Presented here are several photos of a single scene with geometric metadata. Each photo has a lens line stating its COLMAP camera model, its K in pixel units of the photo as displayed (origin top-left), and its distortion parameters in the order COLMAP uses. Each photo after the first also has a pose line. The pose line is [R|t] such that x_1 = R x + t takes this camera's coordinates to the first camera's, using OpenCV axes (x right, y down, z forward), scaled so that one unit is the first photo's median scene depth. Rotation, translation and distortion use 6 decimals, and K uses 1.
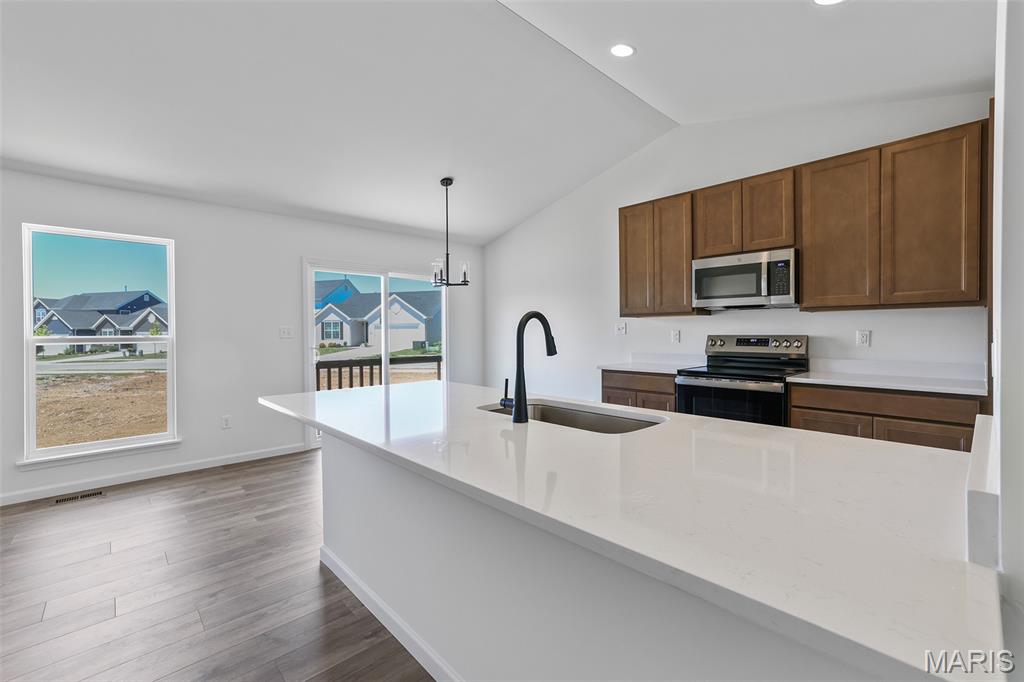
lens RADIAL K [[437.3, 0, 510.6], [0, 437.3, 335.3], [0, 0, 1]] dist [-0.024850, 0.015436]
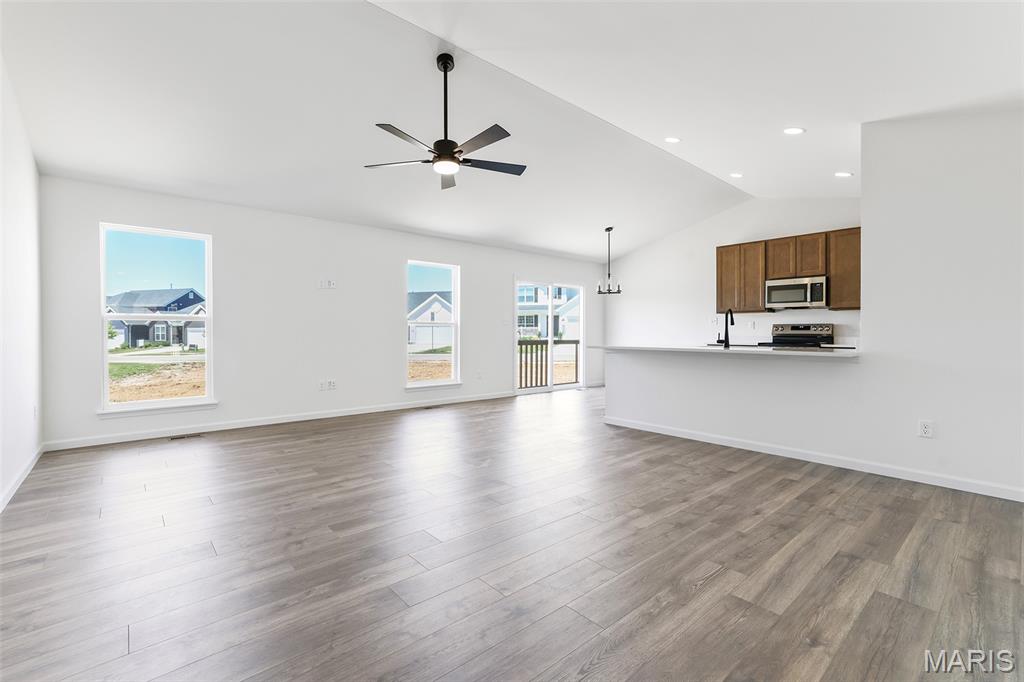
lens RADIAL K [[443.5, 0, 520.2], [0, 443.5, 334.6], [0, 0, 1]] dist [-0.021794, 0.015767]
pose [[0.999608, 0.008730, -0.026588, -0.512064], [-0.008780, 0.999960, -0.001776, 0.054345], [0.026572, 0.002009, 0.999645, -0.782949]]
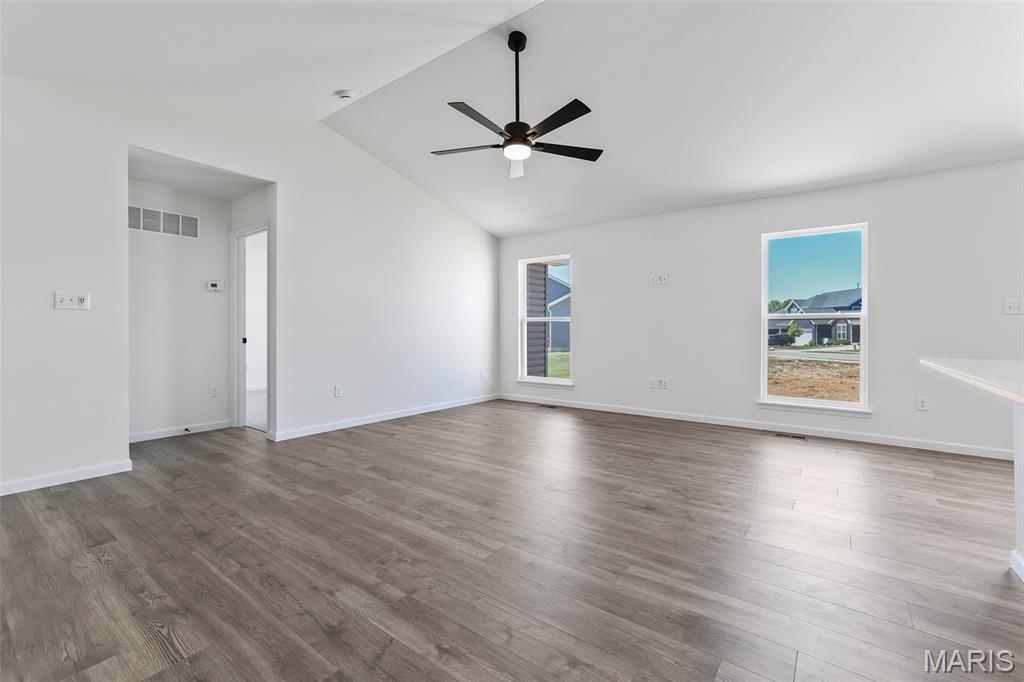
lens RADIAL K [[443.5, 0, 520.2], [0, 443.5, 334.6], [0, 0, 1]] dist [-0.021794, 0.015767]
pose [[0.187290, 0.014531, -0.982197, 0.132628], [-0.006646, 0.999886, 0.013526, 0.048624], [0.982282, 0.003994, 0.187365, -0.042437]]
